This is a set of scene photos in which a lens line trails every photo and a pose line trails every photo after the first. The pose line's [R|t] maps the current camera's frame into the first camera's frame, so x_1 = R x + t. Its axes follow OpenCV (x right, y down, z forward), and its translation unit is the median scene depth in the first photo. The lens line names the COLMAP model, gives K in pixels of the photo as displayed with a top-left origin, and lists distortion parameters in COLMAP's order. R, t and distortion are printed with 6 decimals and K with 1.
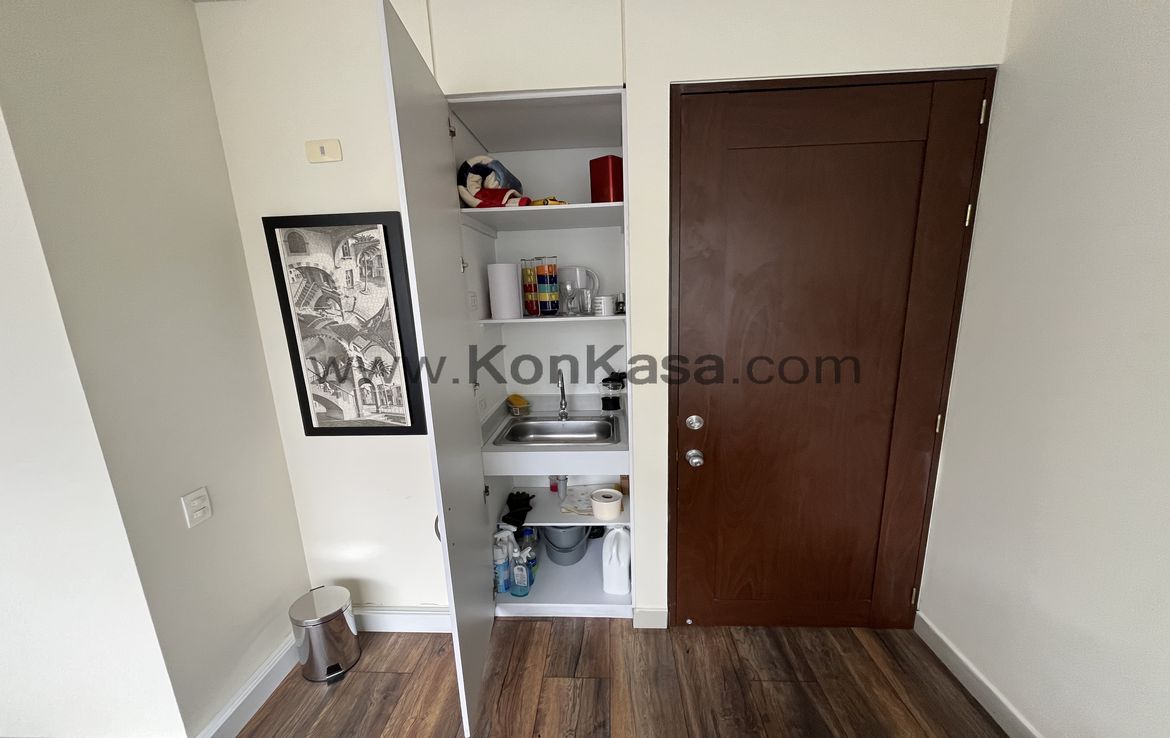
lens RADIAL K [[466.5, 0, 589.6], [0, 466.5, 402.4], [0, 0, 1]] dist [-0.008223, 0.000922]
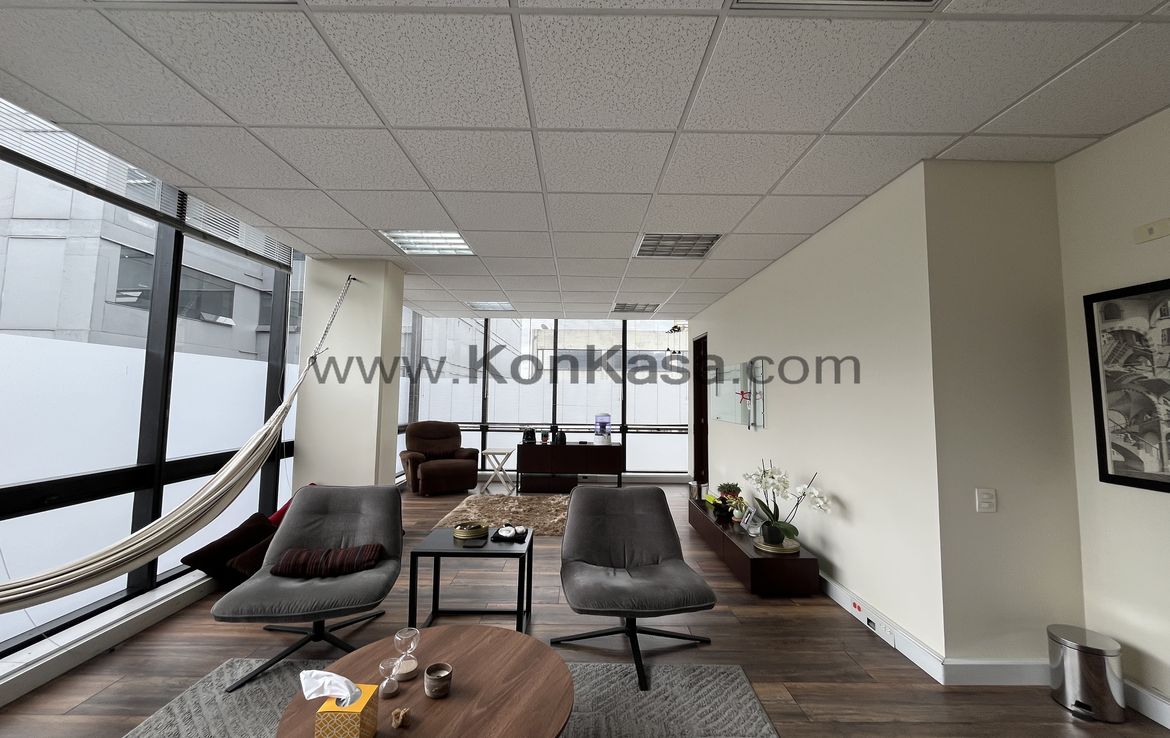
lens RADIAL K [[466.5, 0, 580.0], [0, 466.5, 362.0], [0, 0, 1]] dist [-0.008223, 0.000922]
pose [[0.041885, -0.046293, -0.998049, 0.468533], [-0.253246, 0.965813, -0.055425, 0.184364], [0.966495, 0.255074, 0.028730, -0.304157]]
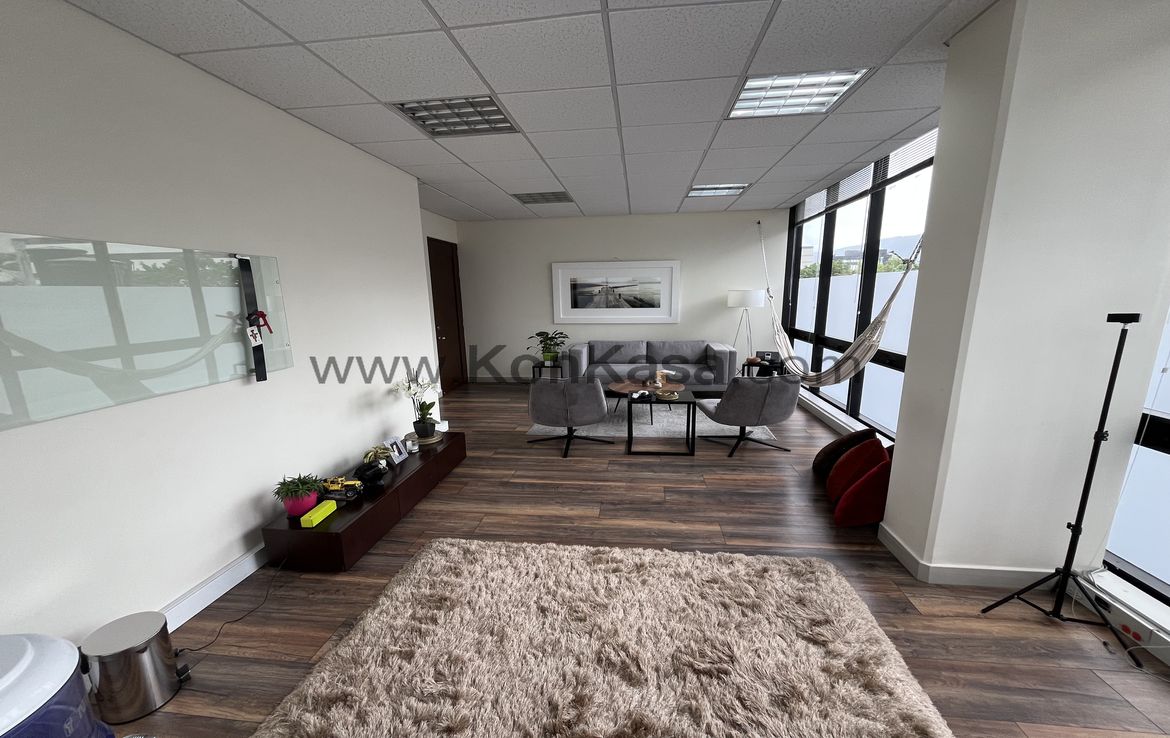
lens RADIAL K [[466.5, 0, 579.0], [0, 466.5, 399.0], [0, 0, 1]] dist [-0.008223, 0.000922]
pose [[0.084978, -0.198368, 0.976437, -3.361825], [0.257759, 0.950999, 0.170768, 0.225628], [-0.962465, 0.237174, 0.131945, -0.342966]]
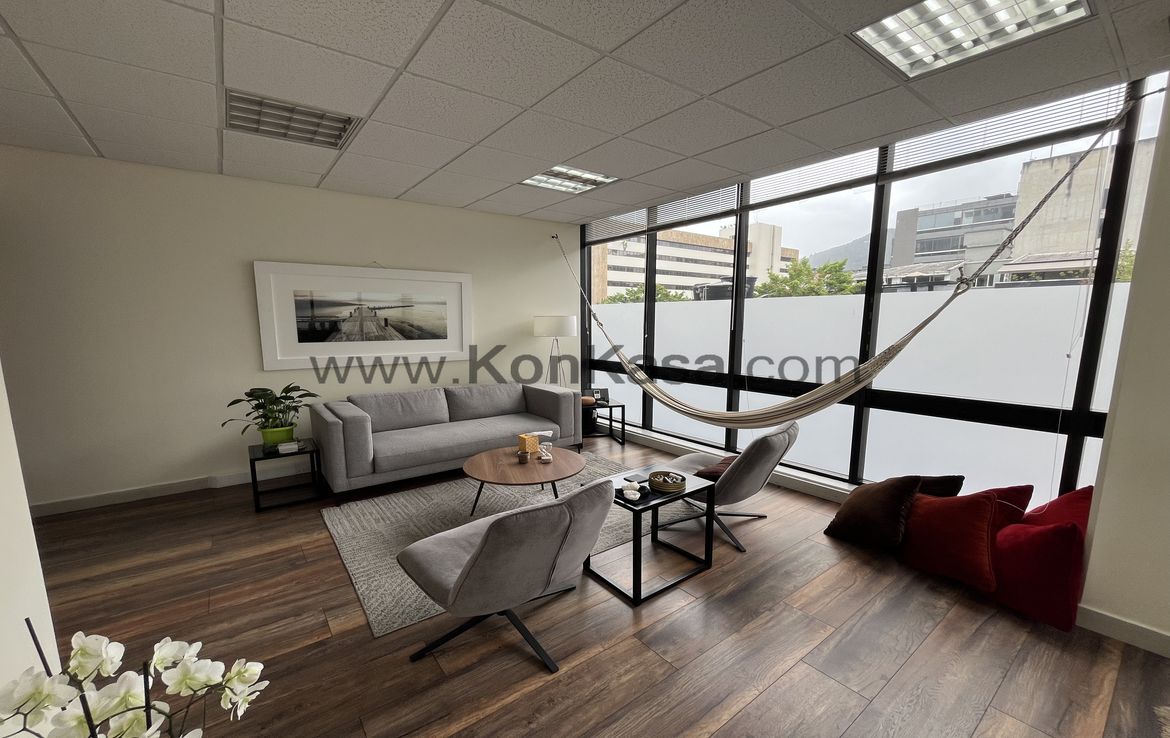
lens RADIAL K [[466.5, 0, 584.1], [0, 466.5, 385.3], [0, 0, 1]] dist [-0.008223, 0.000922]
pose [[-0.635620, -0.080758, 0.767767, -1.952741], [0.208085, 0.939784, 0.271121, 0.016549], [-0.743430, 0.332091, -0.580541, 0.432221]]
